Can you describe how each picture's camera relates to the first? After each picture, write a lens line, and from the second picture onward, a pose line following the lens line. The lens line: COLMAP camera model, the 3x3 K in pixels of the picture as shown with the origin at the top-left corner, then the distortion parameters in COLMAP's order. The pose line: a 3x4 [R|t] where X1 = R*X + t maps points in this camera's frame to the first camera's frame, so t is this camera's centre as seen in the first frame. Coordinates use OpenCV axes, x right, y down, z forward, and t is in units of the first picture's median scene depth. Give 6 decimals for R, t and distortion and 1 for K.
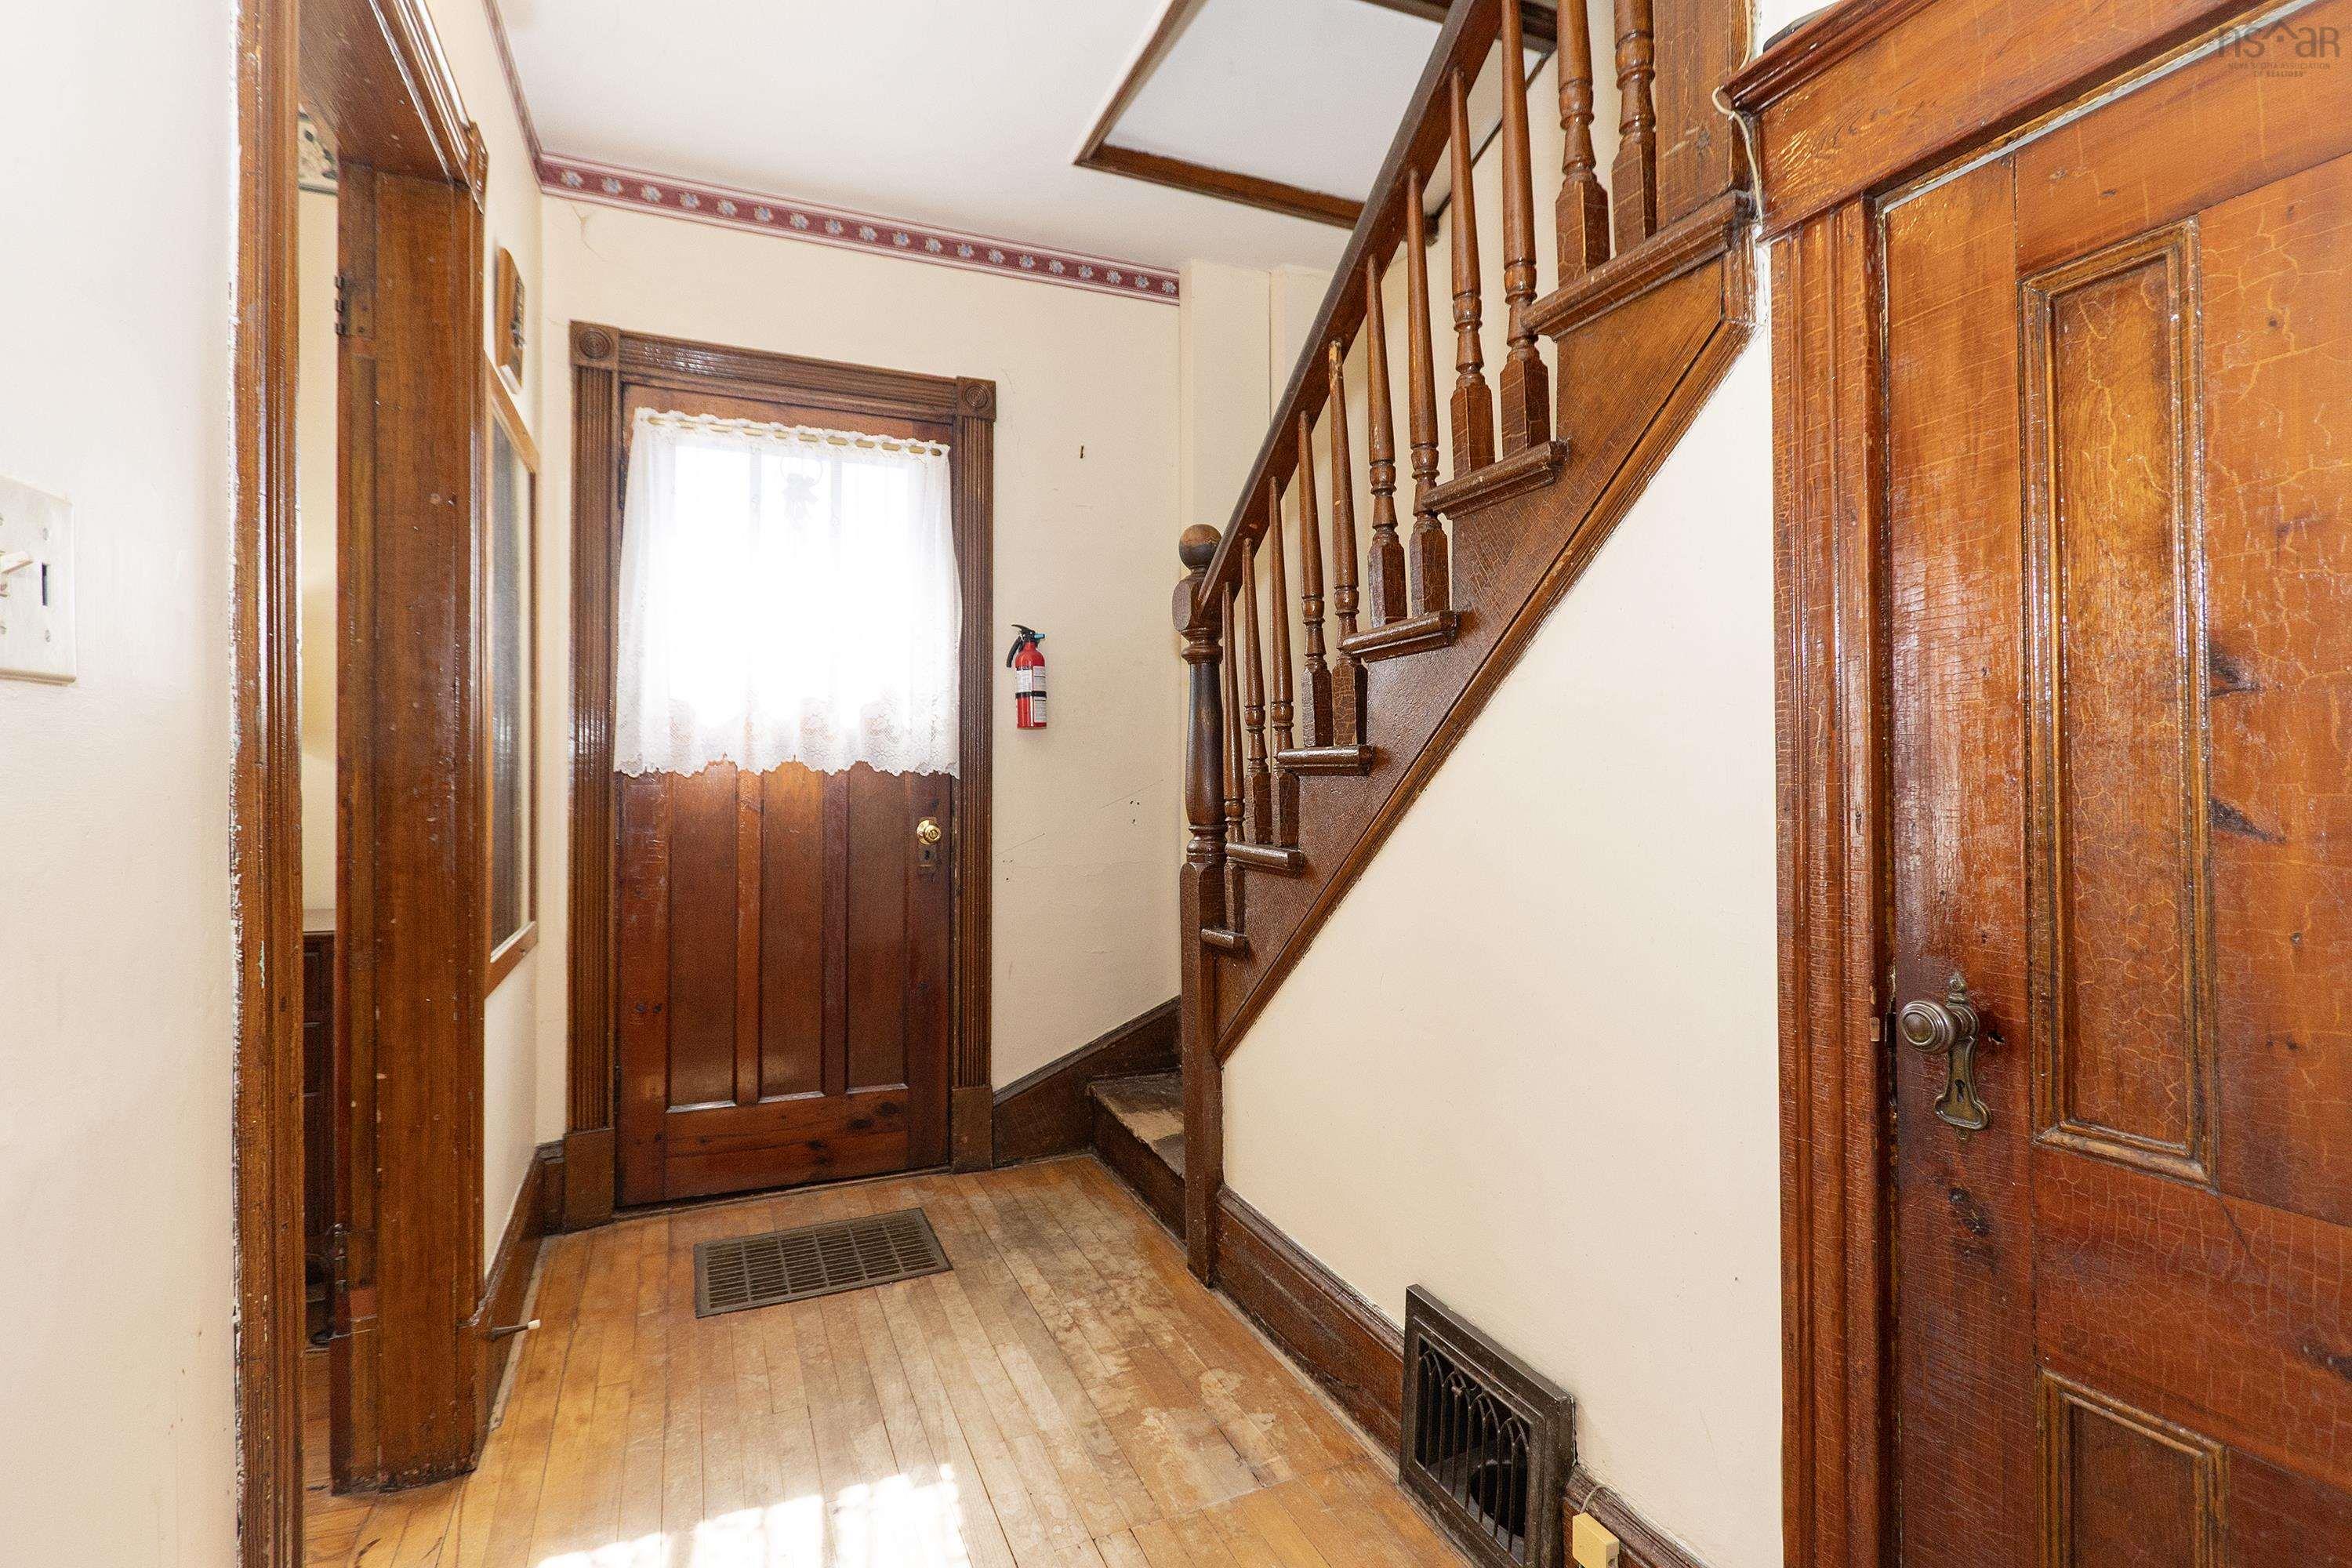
lens RADIAL K [[1112.1, 0, 1185.3], [0, 1112.1, 746.2], [0, 0, 1]] dist [0.003586, 0.001415]
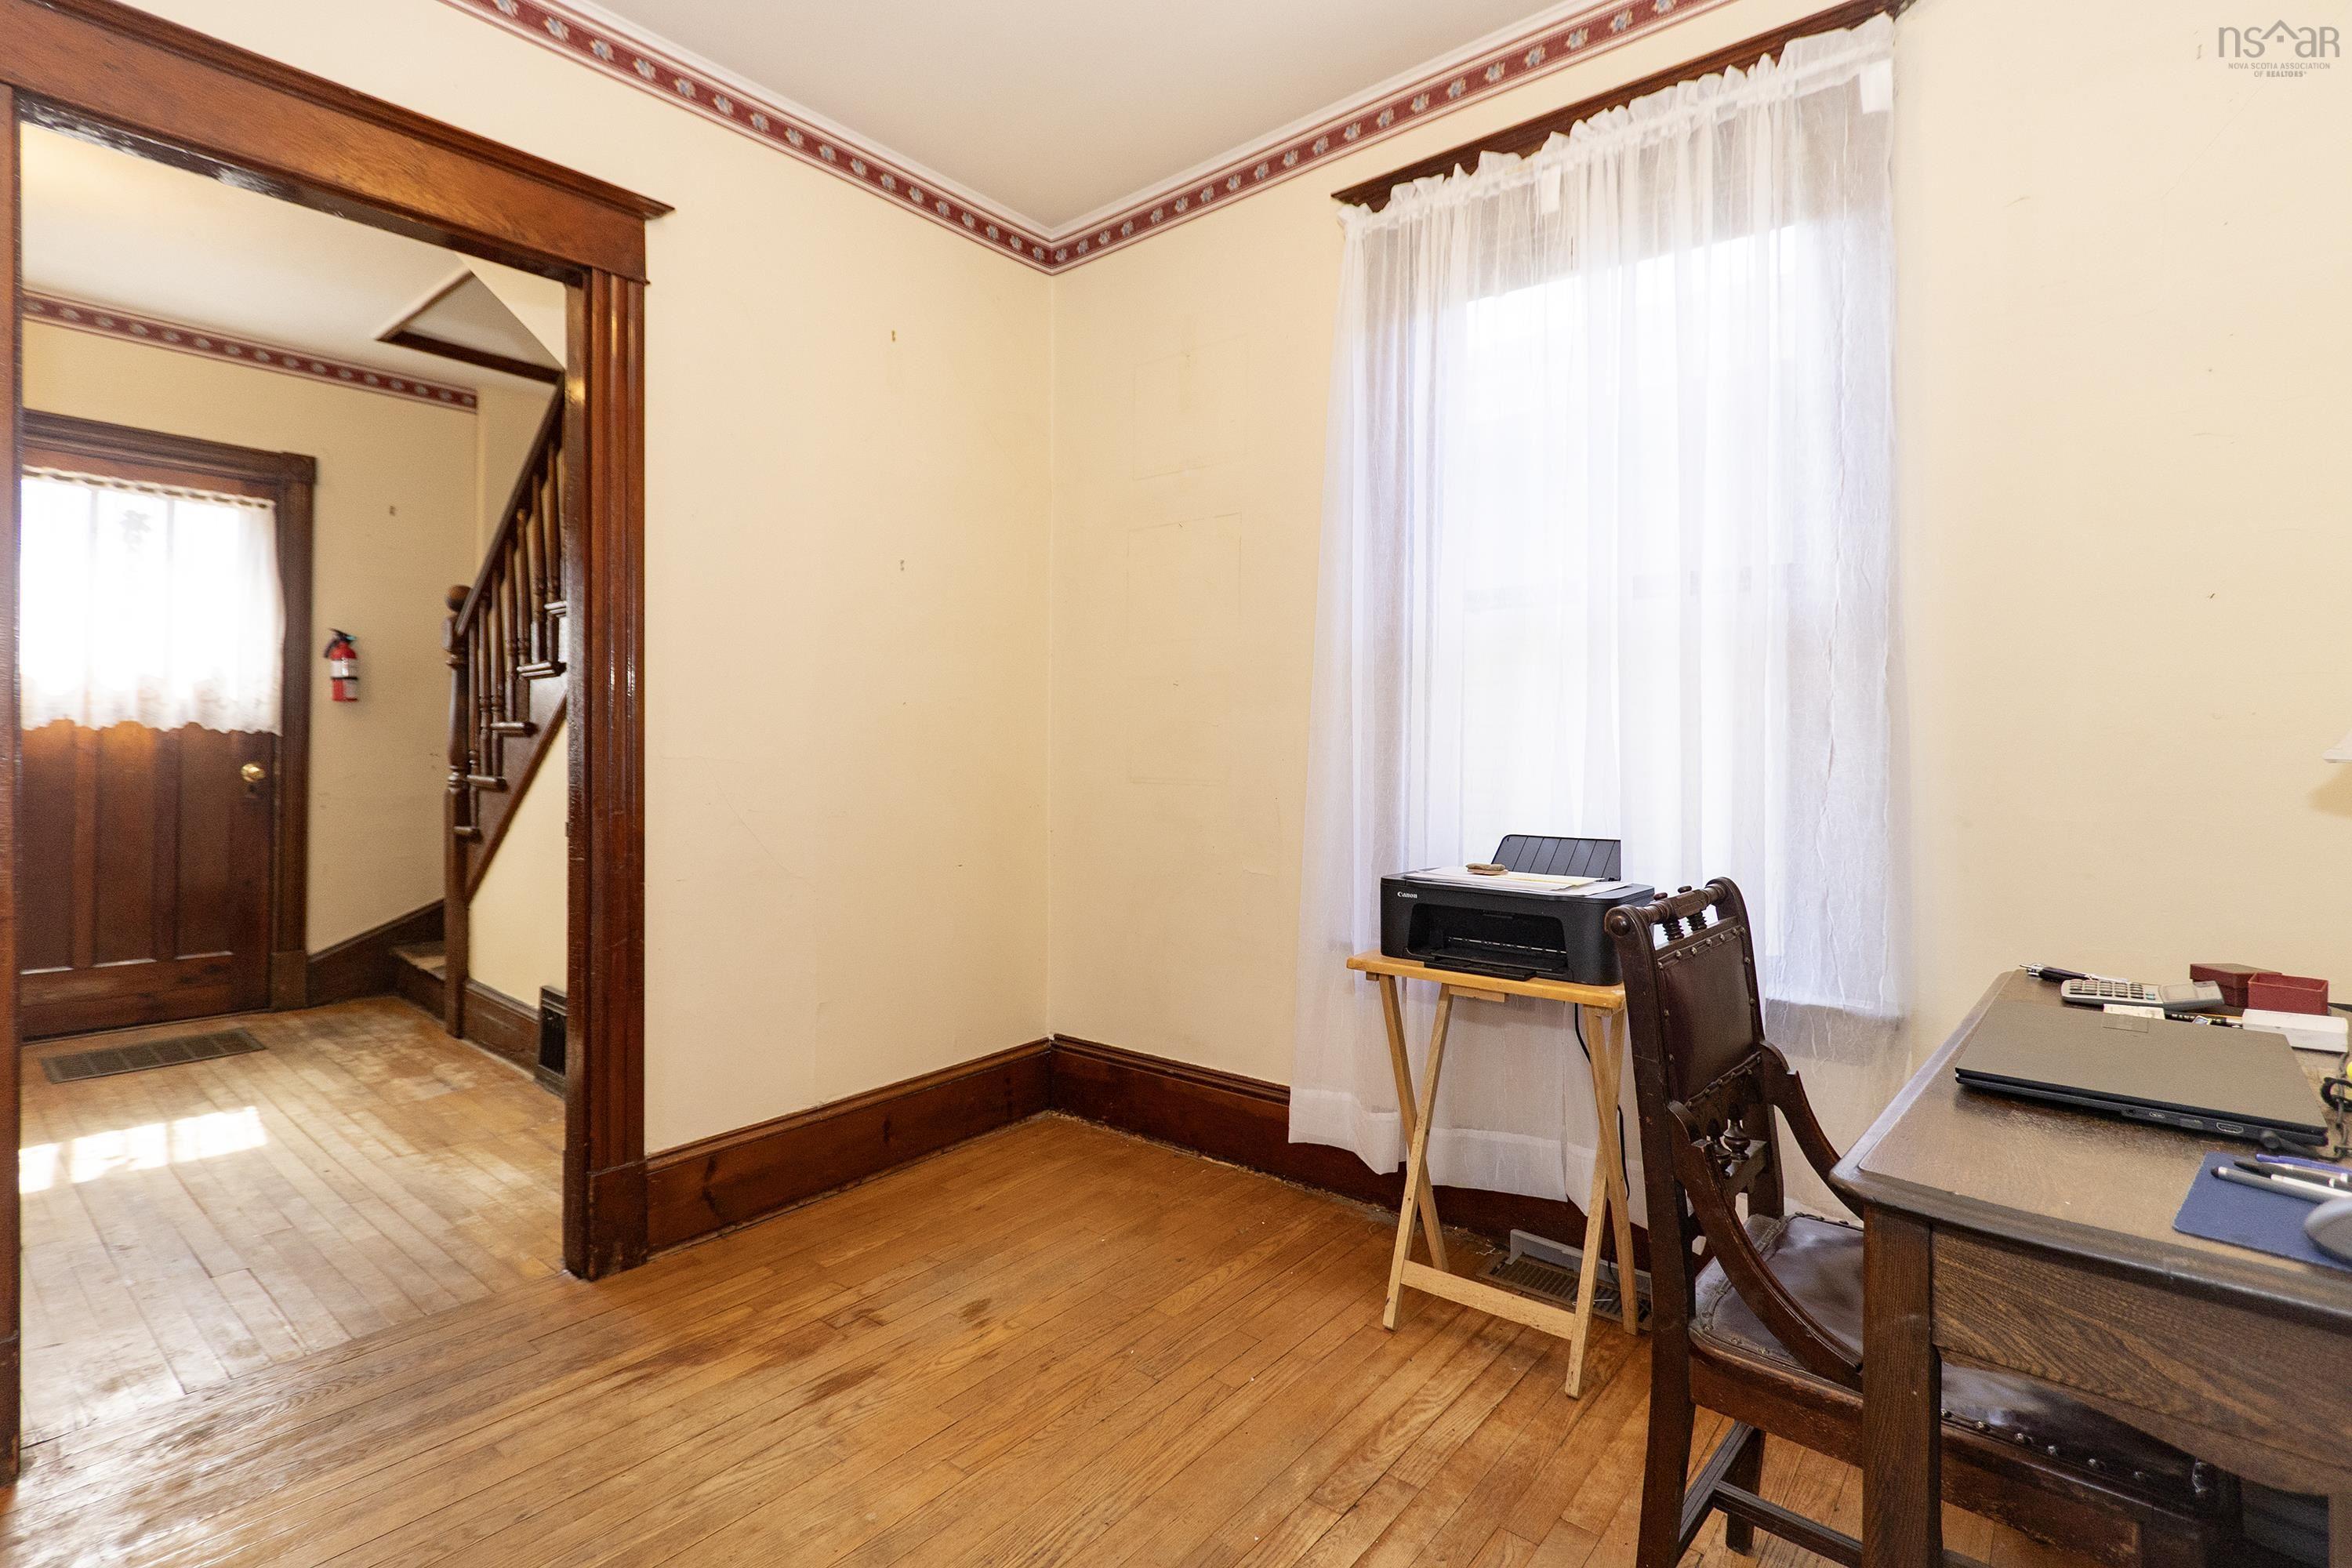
lens RADIAL K [[1112.1, 0, 1185.3], [0, 1112.1, 746.2], [0, 0, 1]] dist [0.003586, 0.001415]
pose [[0.897446, 0.015841, 0.440840, 0.214221], [-0.027536, 0.999418, 0.020146, -0.018796], [-0.440265, -0.030219, 0.897359, -0.820416]]
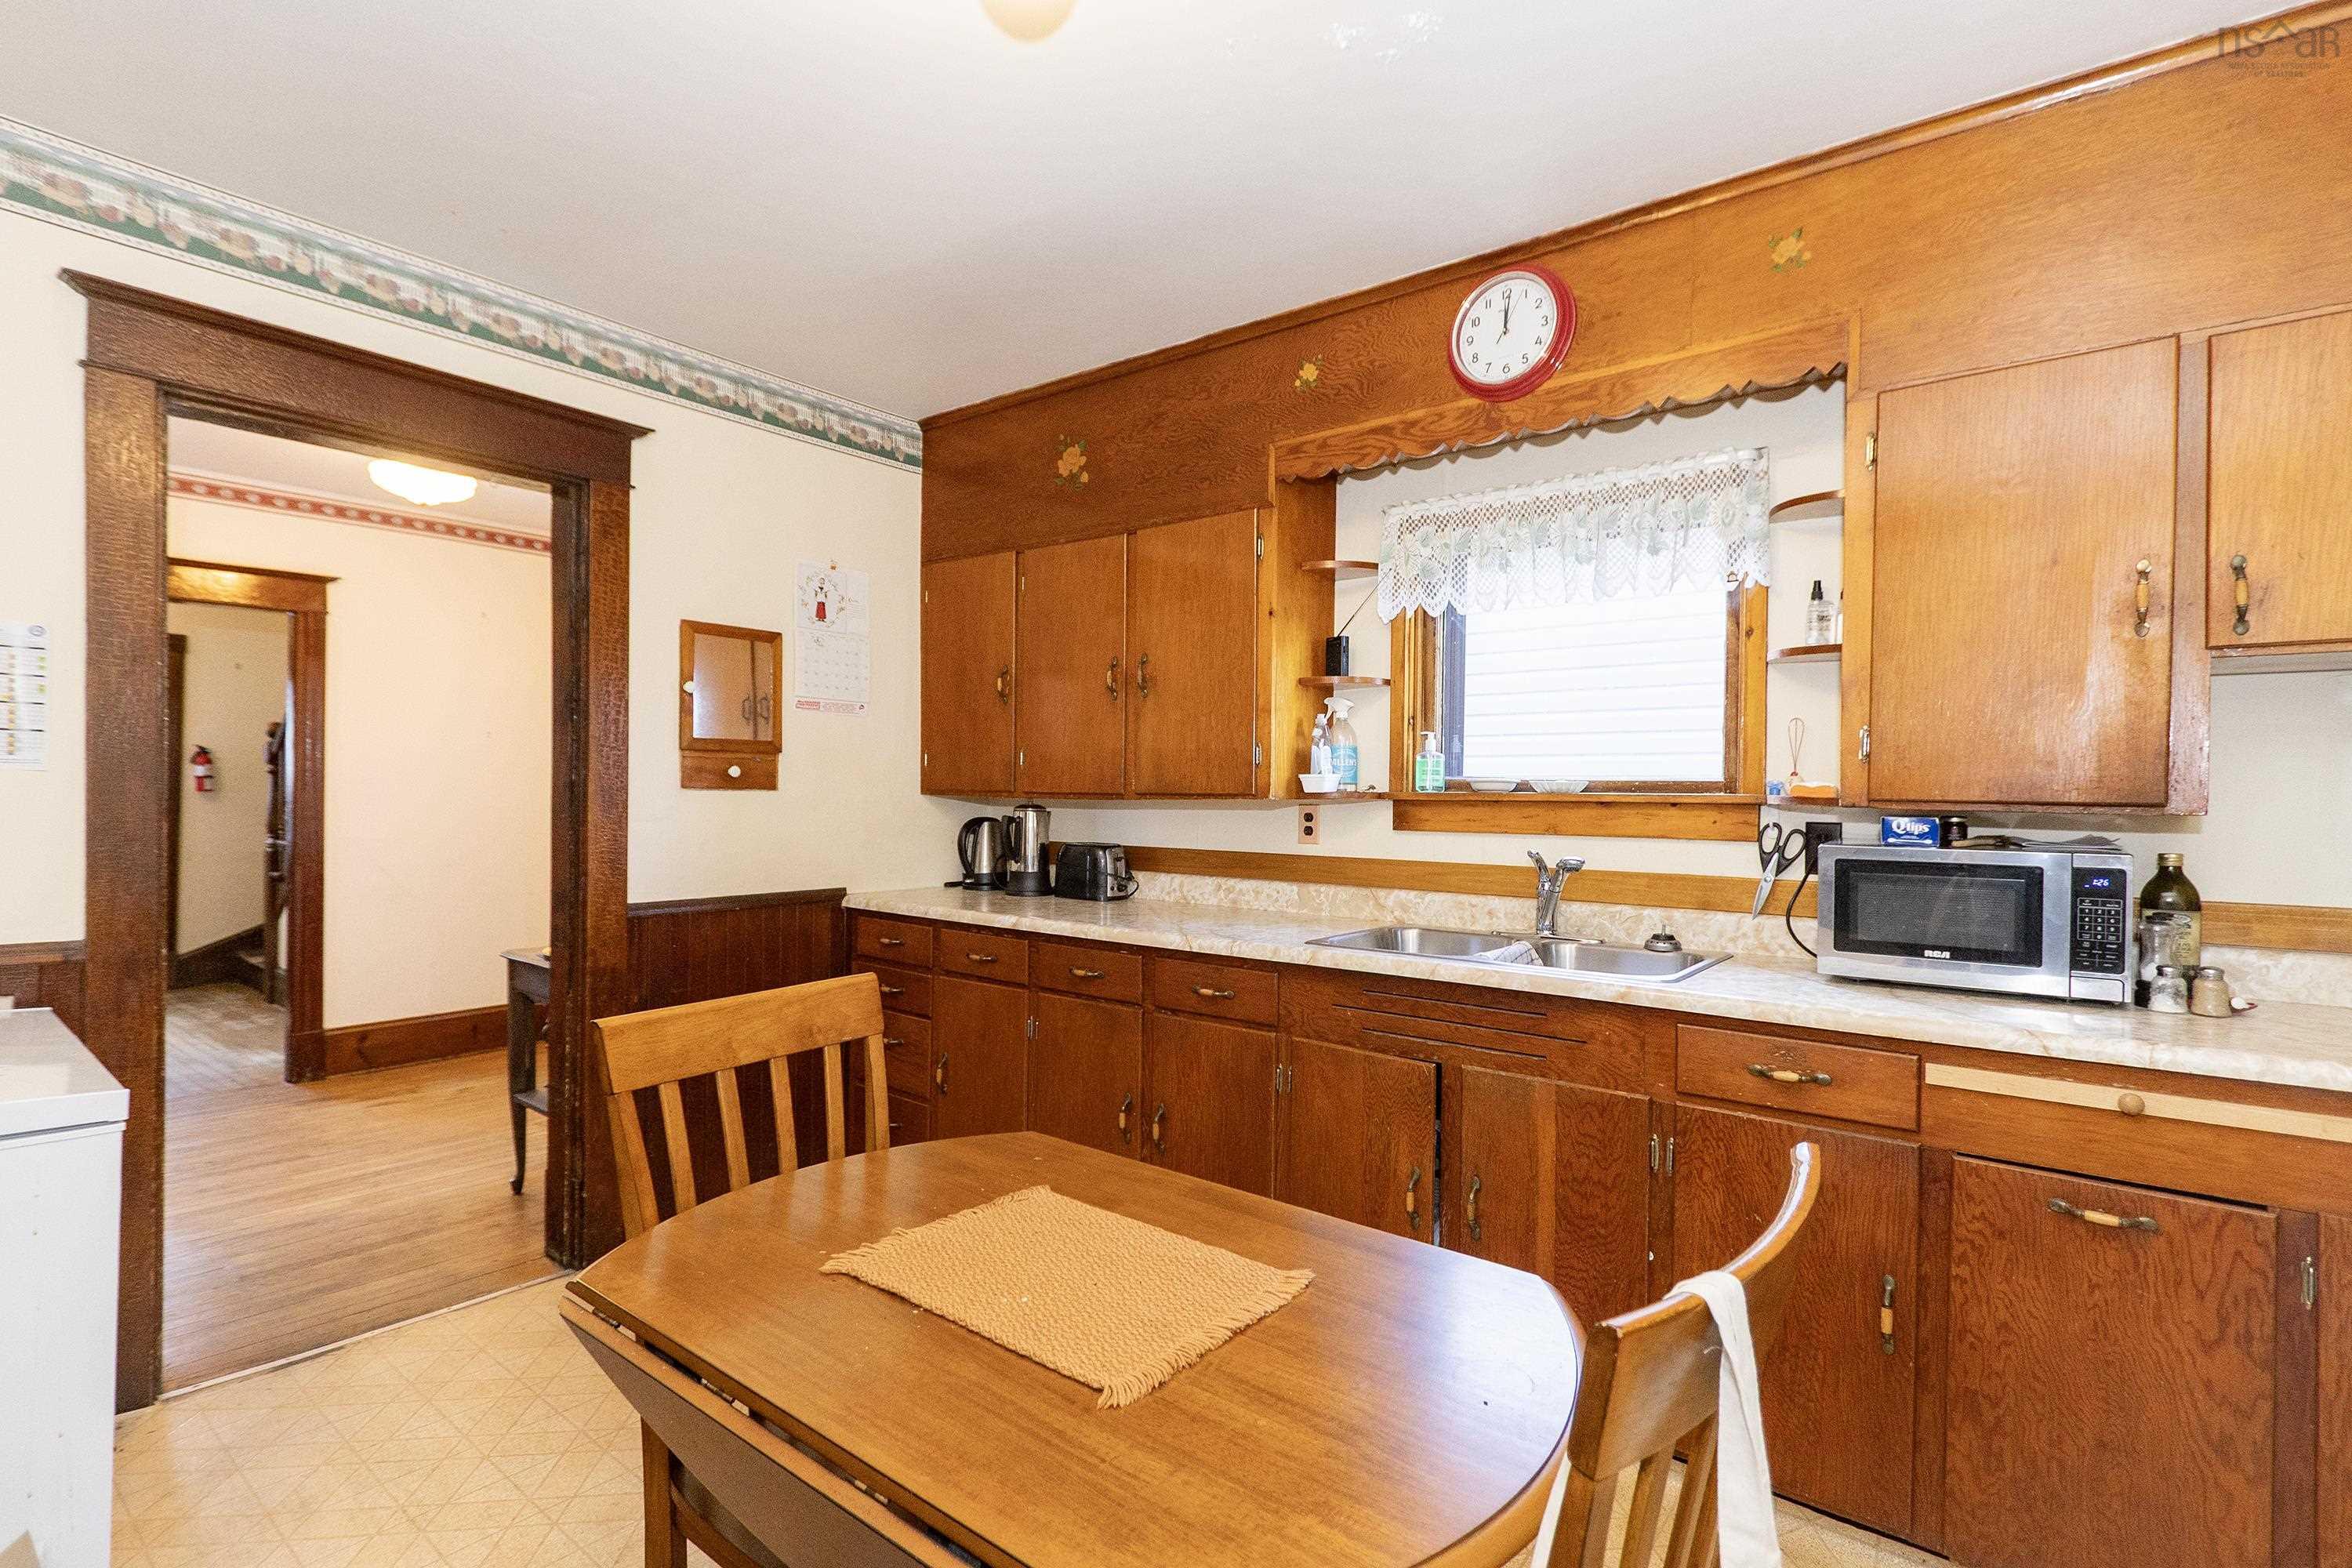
lens RADIAL K [[1130.4, 0, 1169.5], [0, 1130.4, 788.7], [0, 0, 1]] dist [0.002832, 0.001176]
pose [[0.884238, 0.022344, 0.466502, 0.546036], [-0.032660, 0.999368, 0.014038, -0.125540], [-0.465893, -0.027649, 0.884409, -2.036981]]
